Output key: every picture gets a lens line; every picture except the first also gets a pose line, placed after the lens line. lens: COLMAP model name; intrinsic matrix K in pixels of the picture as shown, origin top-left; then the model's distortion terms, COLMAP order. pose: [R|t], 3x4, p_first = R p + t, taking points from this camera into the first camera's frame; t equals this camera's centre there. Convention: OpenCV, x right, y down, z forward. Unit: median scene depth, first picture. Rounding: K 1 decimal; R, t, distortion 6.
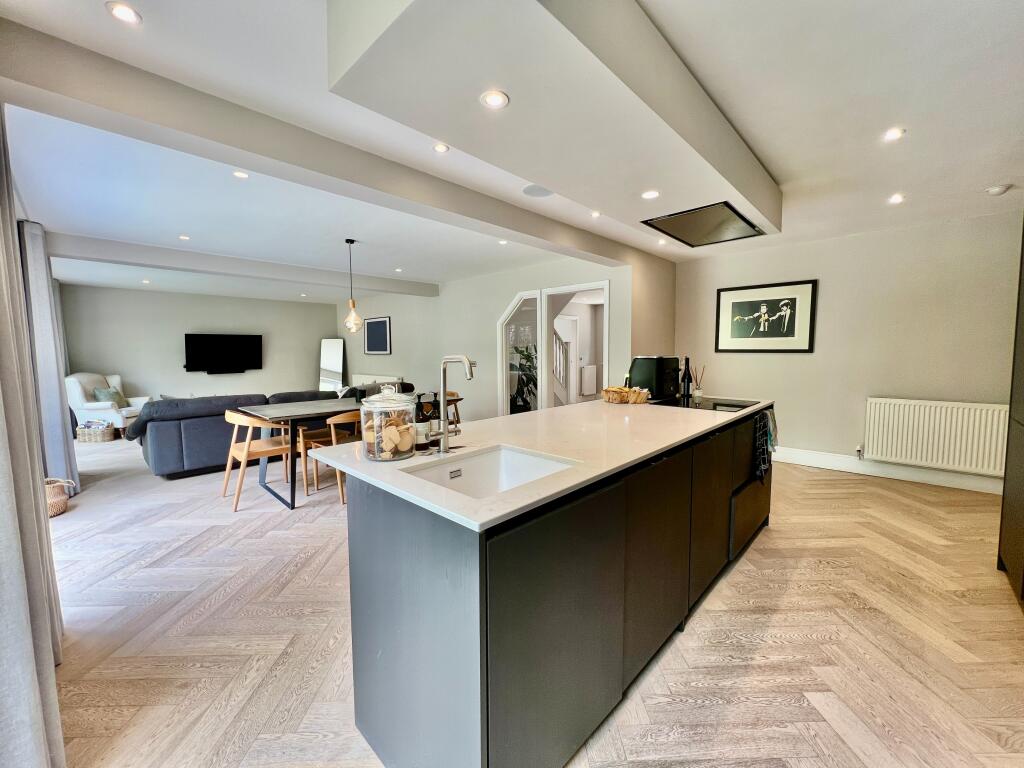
lens RADIAL K [[409.1, 0, 508.0], [0, 409.1, 382.2], [0, 0, 1]] dist [-0.000399, -0.000161]
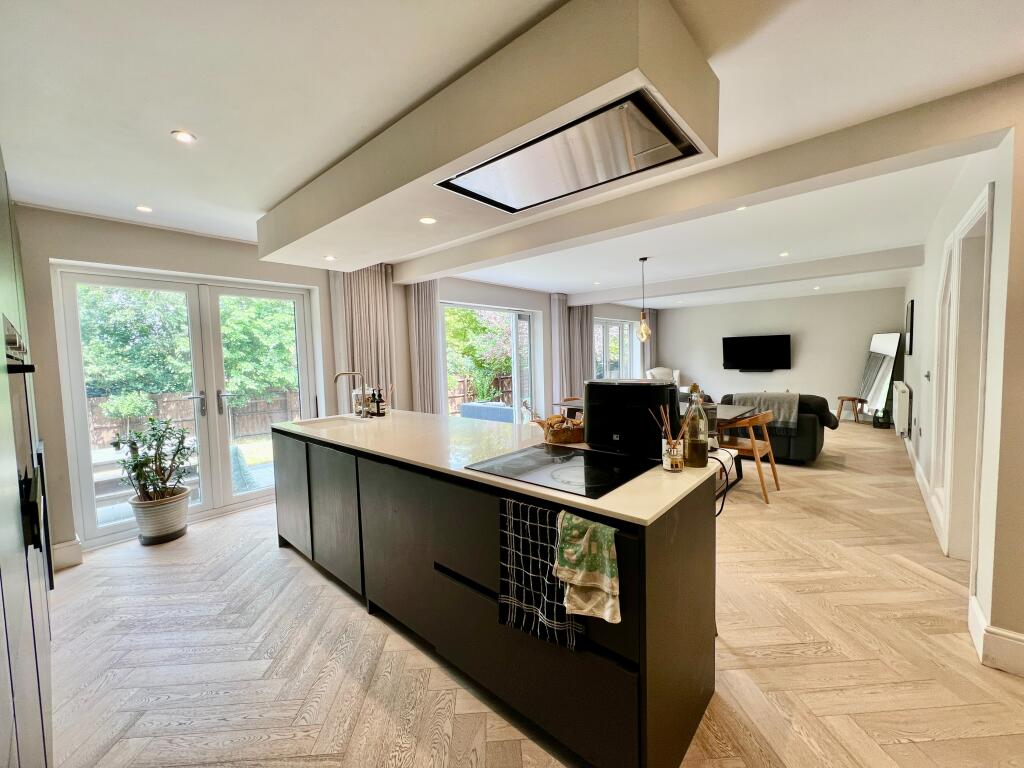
lens RADIAL K [[409.1, 0, 508.0], [0, 409.1, 382.2], [0, 0, 1]] dist [-0.000399, -0.000161]
pose [[0.034866, 0.071168, -0.996855, 0.475938], [-0.050098, 0.996332, 0.069379, -0.047770], [0.998136, 0.047521, 0.038303, 0.402447]]
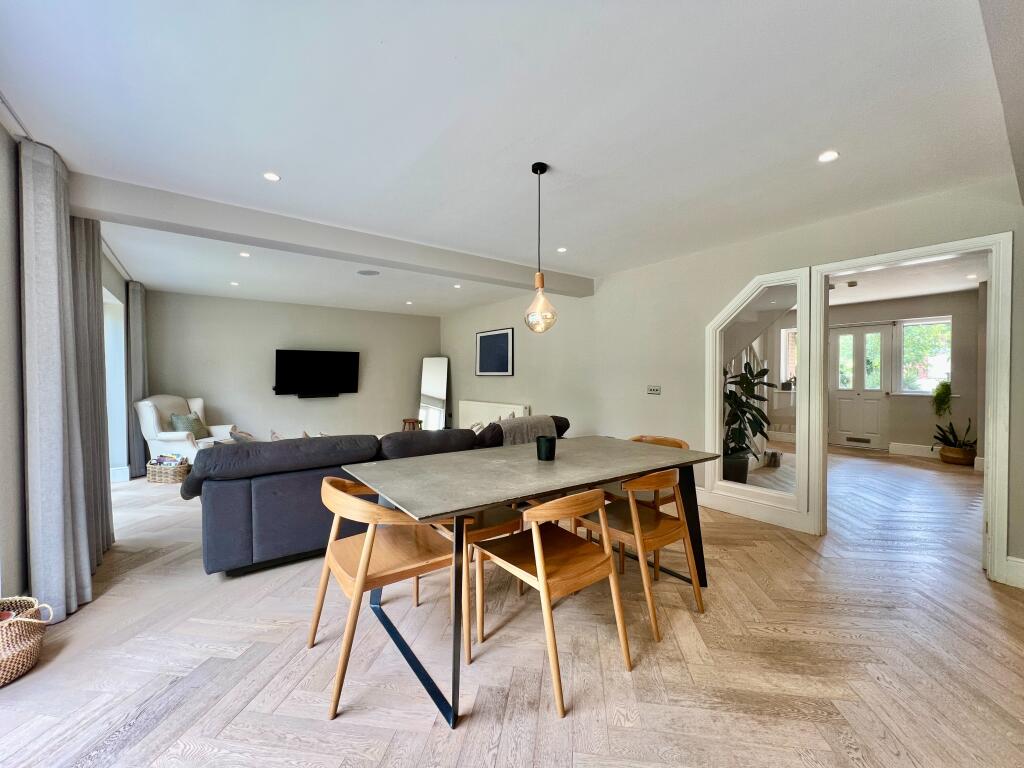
lens RADIAL K [[409.1, 0, 508.0], [0, 409.1, 382.2], [0, 0, 1]] dist [-0.000399, -0.000161]
pose [[0.986612, 0.009783, -0.162794, -0.221986], [-0.019382, 0.998158, -0.057480, -0.015335], [0.161932, 0.059866, 0.984984, 0.308039]]
